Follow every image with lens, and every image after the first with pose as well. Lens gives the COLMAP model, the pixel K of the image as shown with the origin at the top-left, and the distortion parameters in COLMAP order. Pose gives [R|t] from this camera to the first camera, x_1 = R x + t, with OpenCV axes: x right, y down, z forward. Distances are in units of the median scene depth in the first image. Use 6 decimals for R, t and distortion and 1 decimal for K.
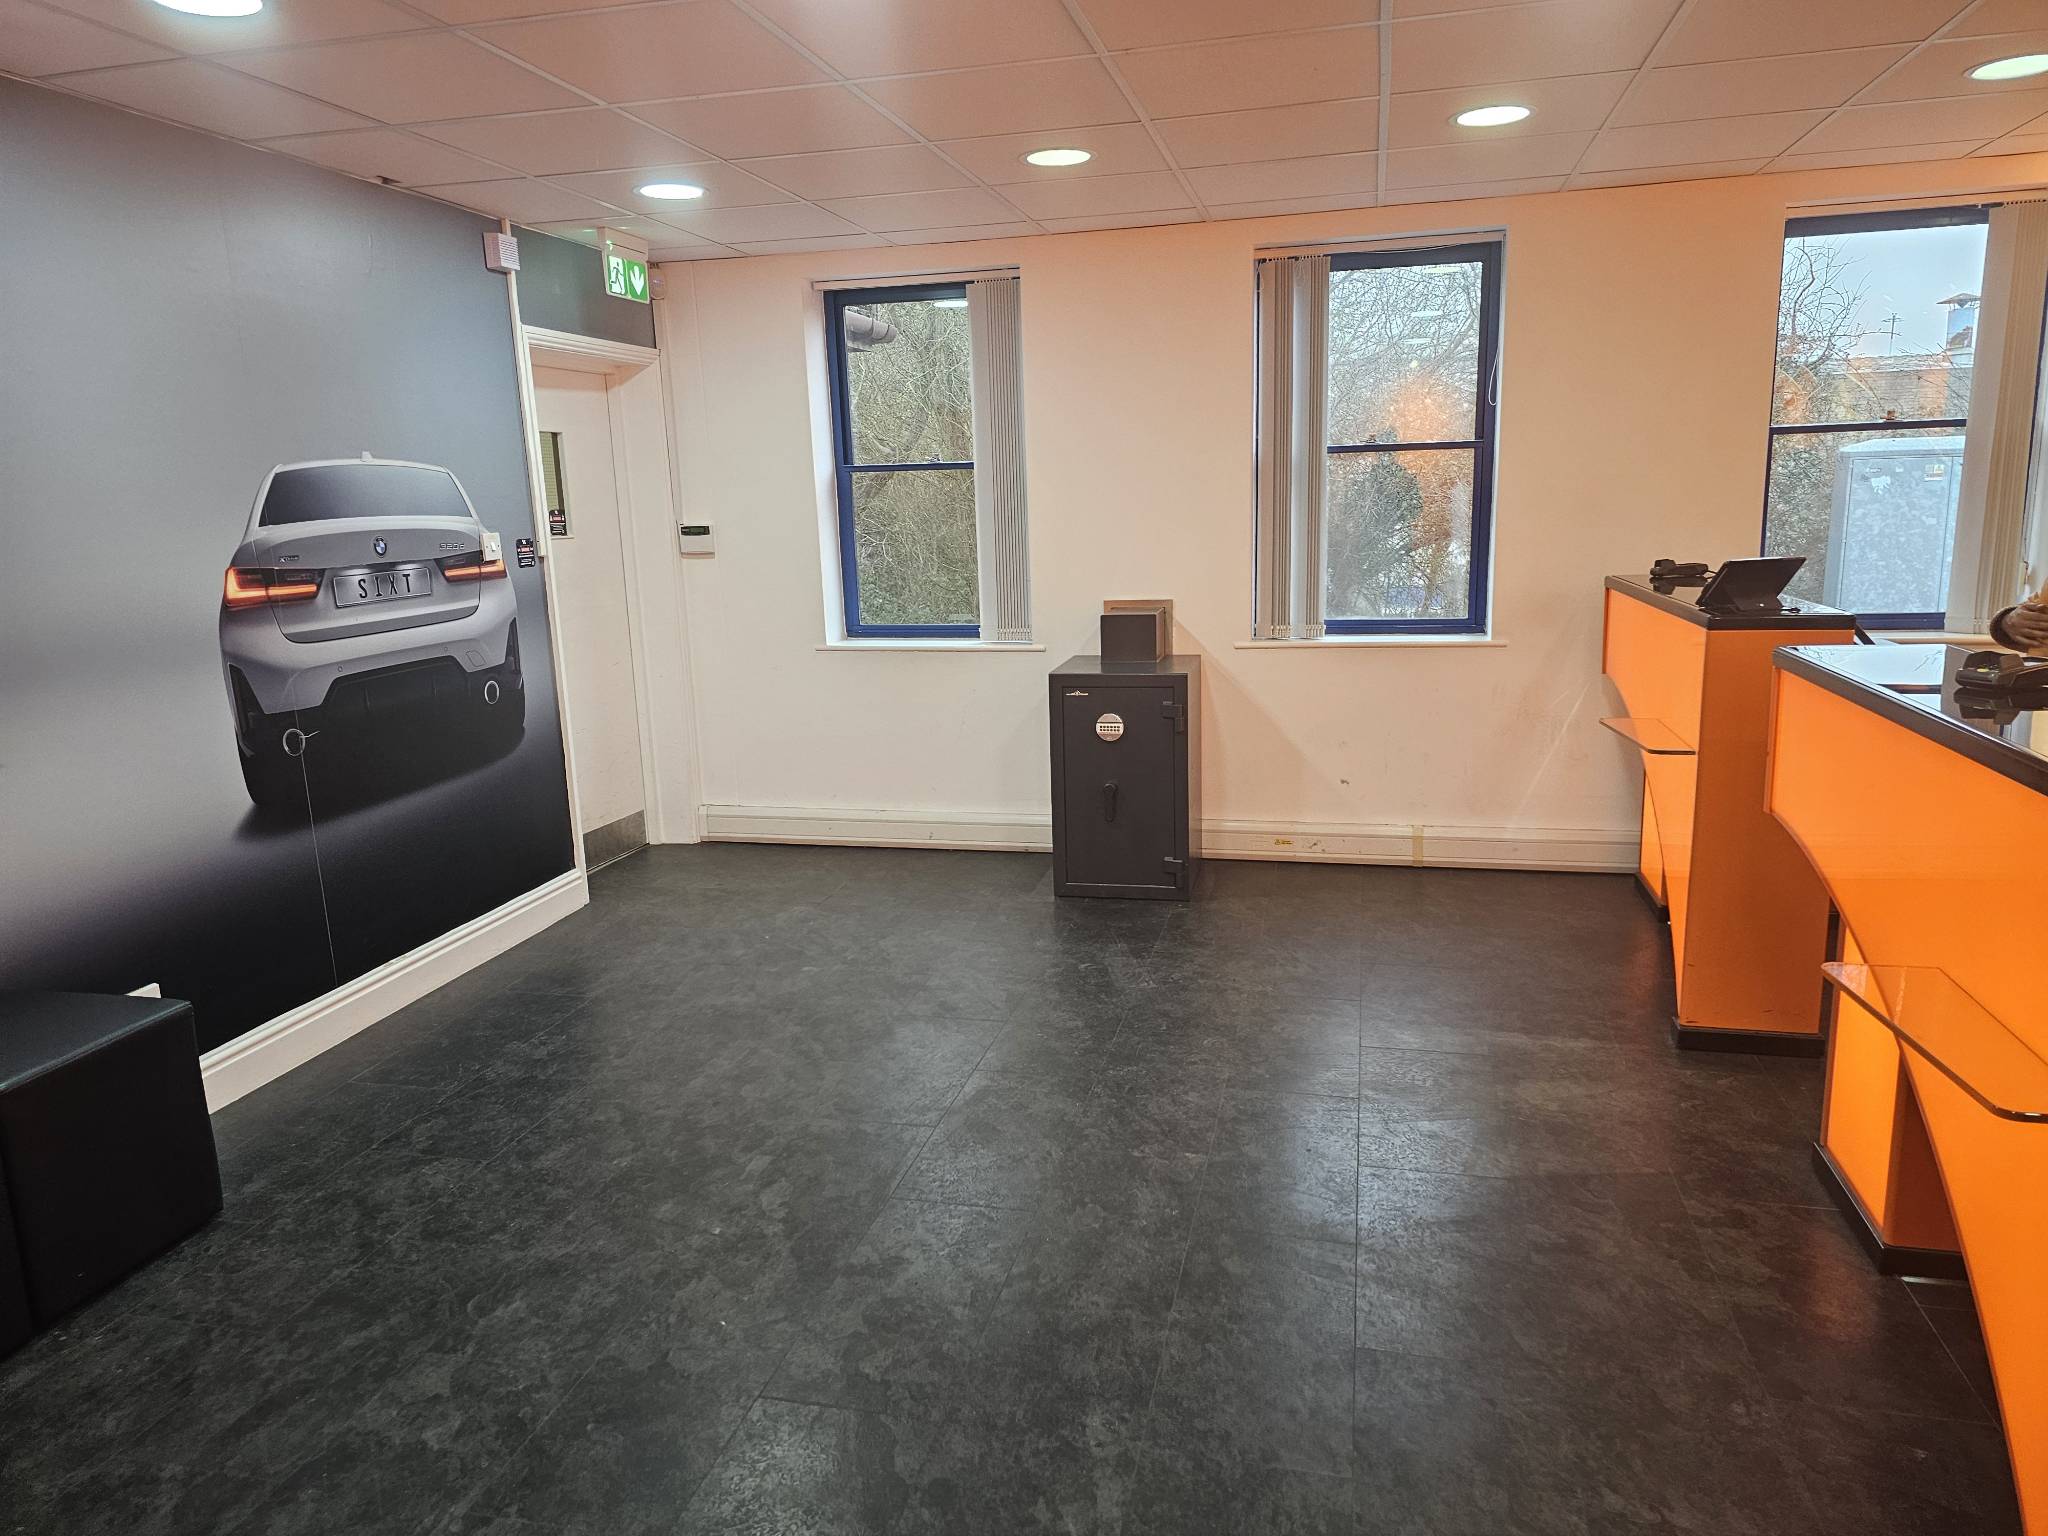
lens RADIAL K [[1372.3, 0, 1030.7], [0, 1372.3, 765.6], [0, 0, 1]] dist [0.053899, -0.040342]
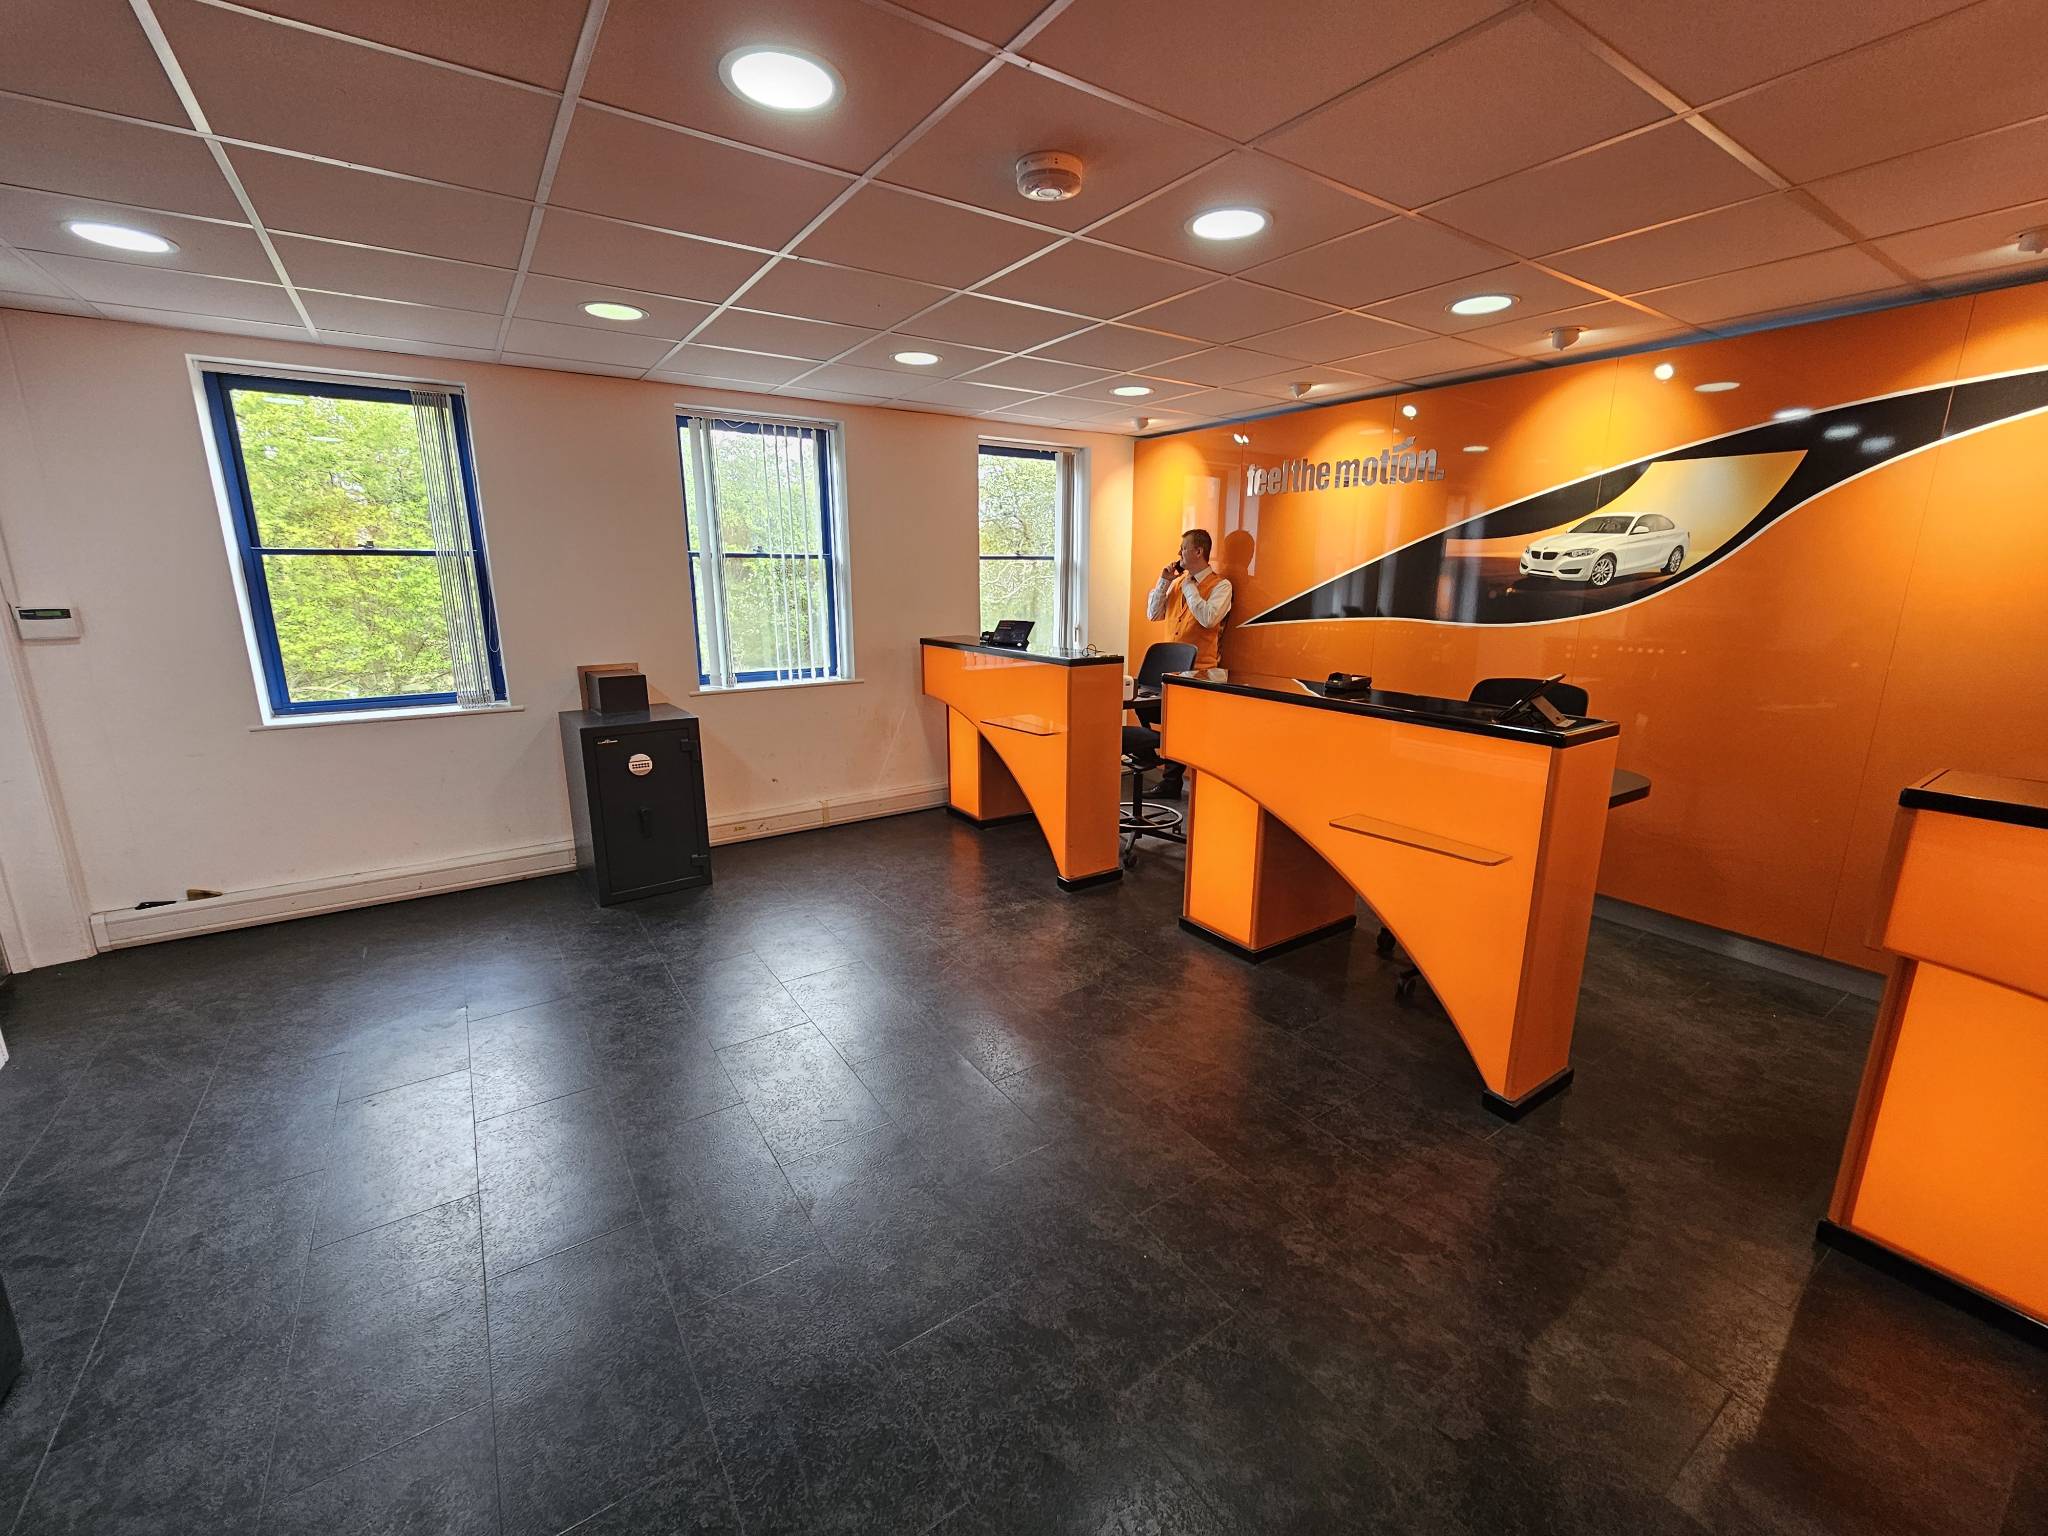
lens RADIAL K [[838.3, 0, 1047.3], [0, 838.3, 757.3], [0, 0, 1]] dist [-0.001623, -0.000500]
pose [[0.659530, -0.132065, 0.739986, -0.245647], [0.127098, 0.989863, 0.063382, -0.033082], [-0.740855, 0.052249, 0.669629, 0.178180]]
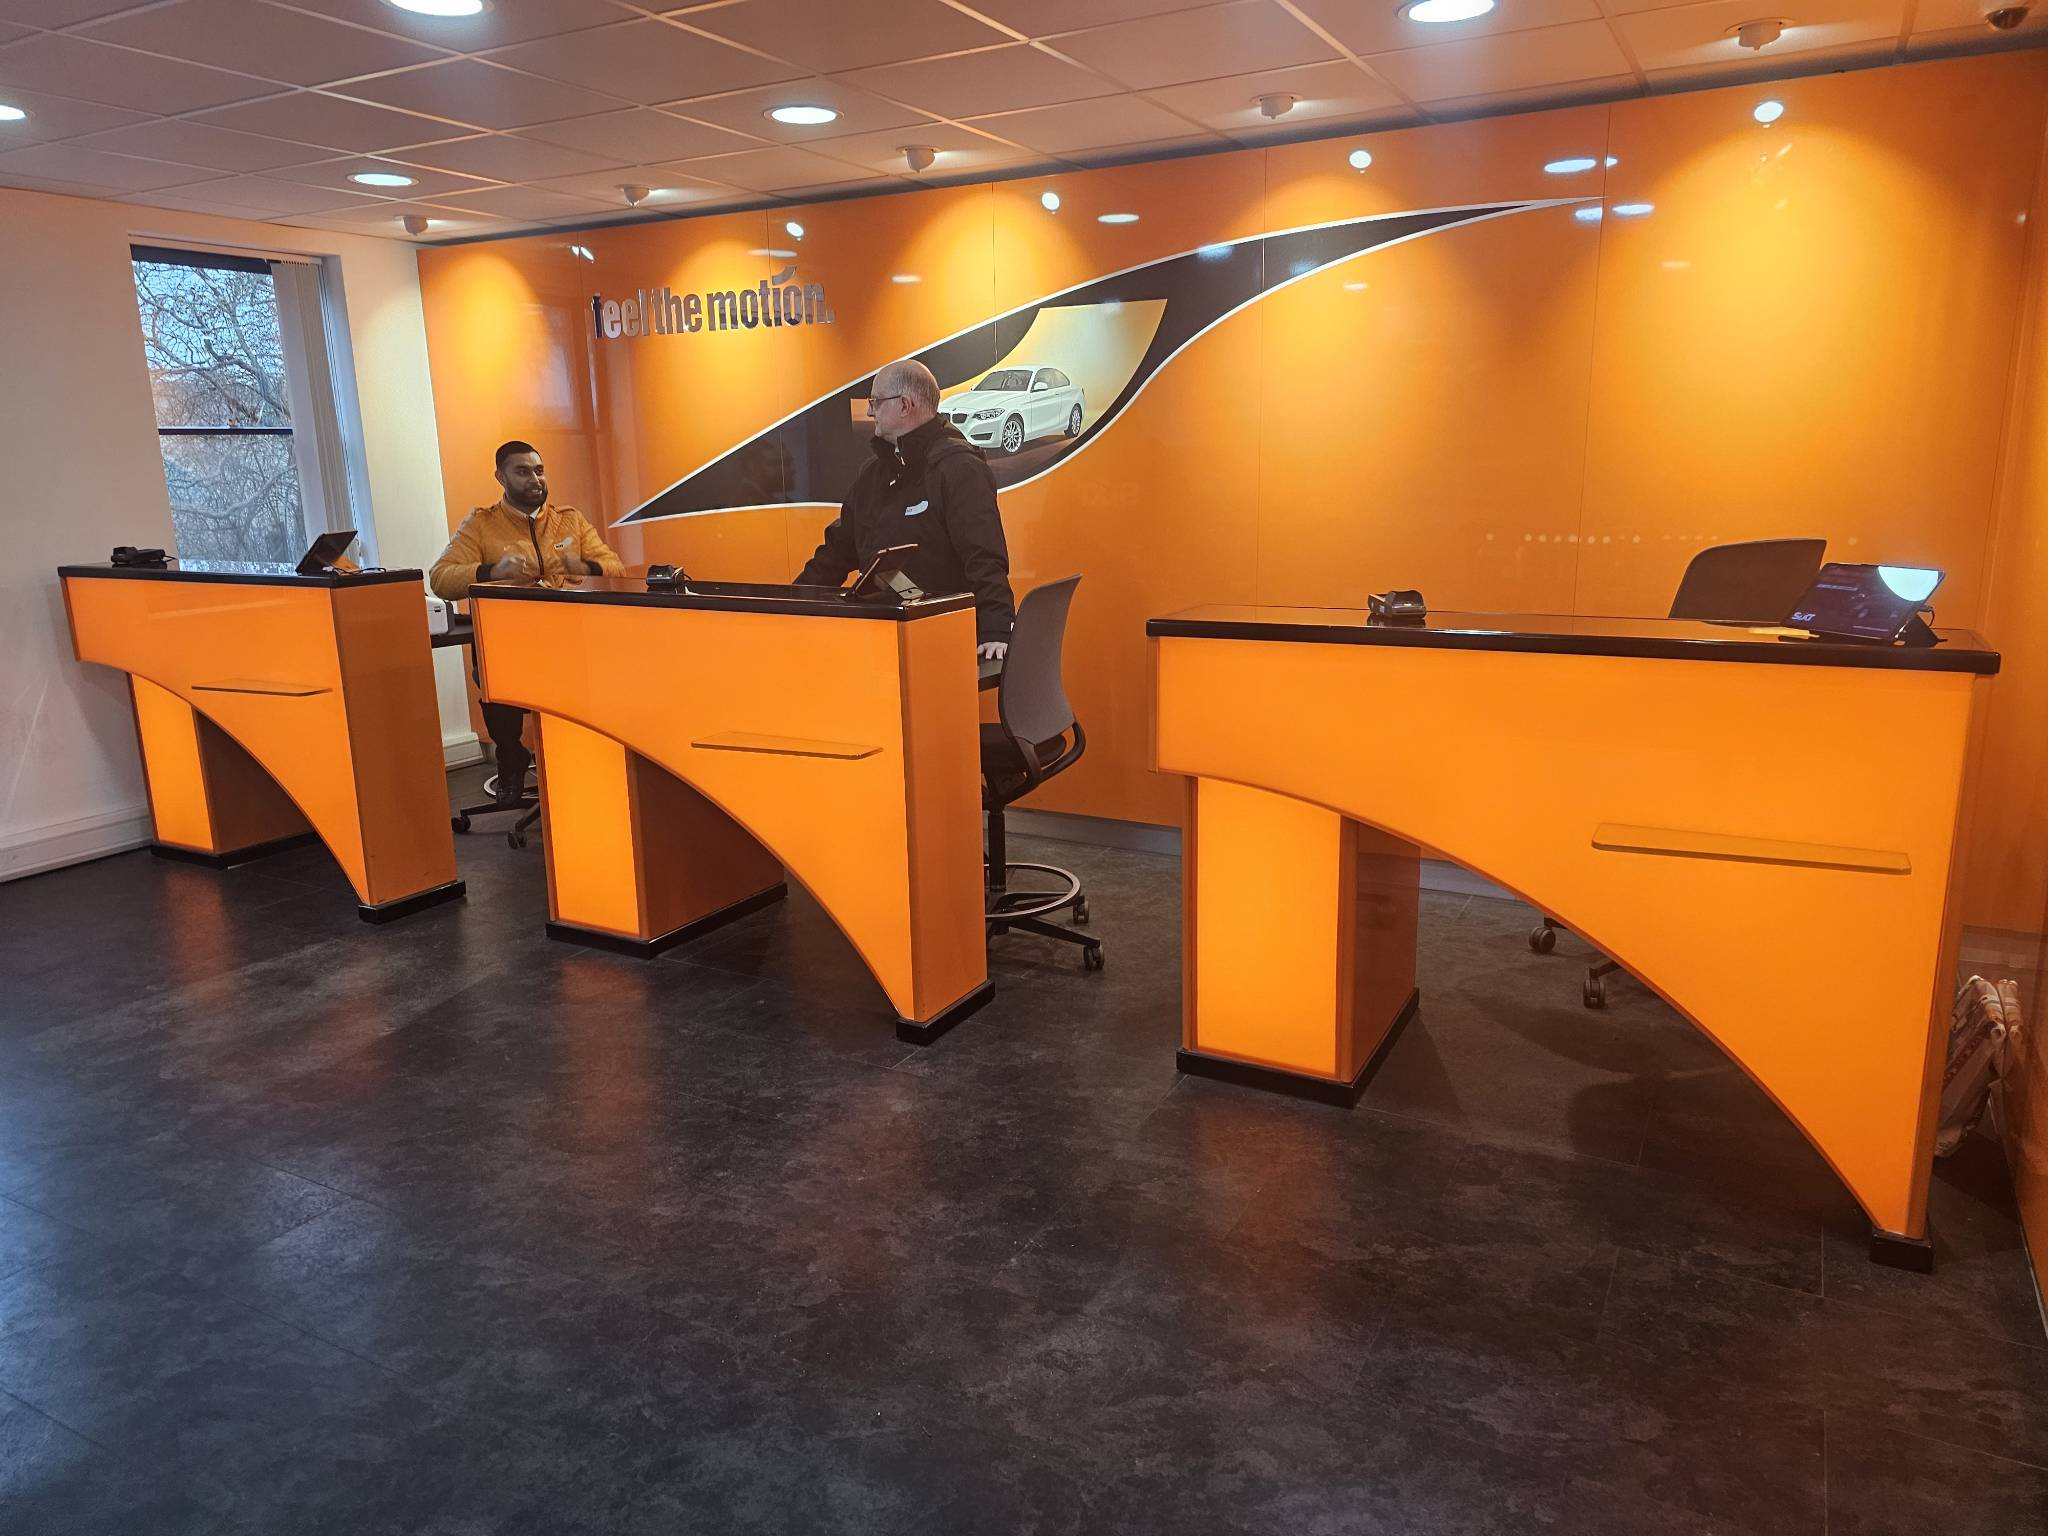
lens RADIAL K [[1372.3, 0, 1030.7], [0, 1372.3, 765.6], [0, 0, 1]] dist [0.053899, -0.040342]
pose [[0.262021, -0.189419, 0.946290, -0.363557], [0.204088, 0.969248, 0.137504, 0.009381], [-0.943236, 0.157097, 0.292621, 0.041724]]
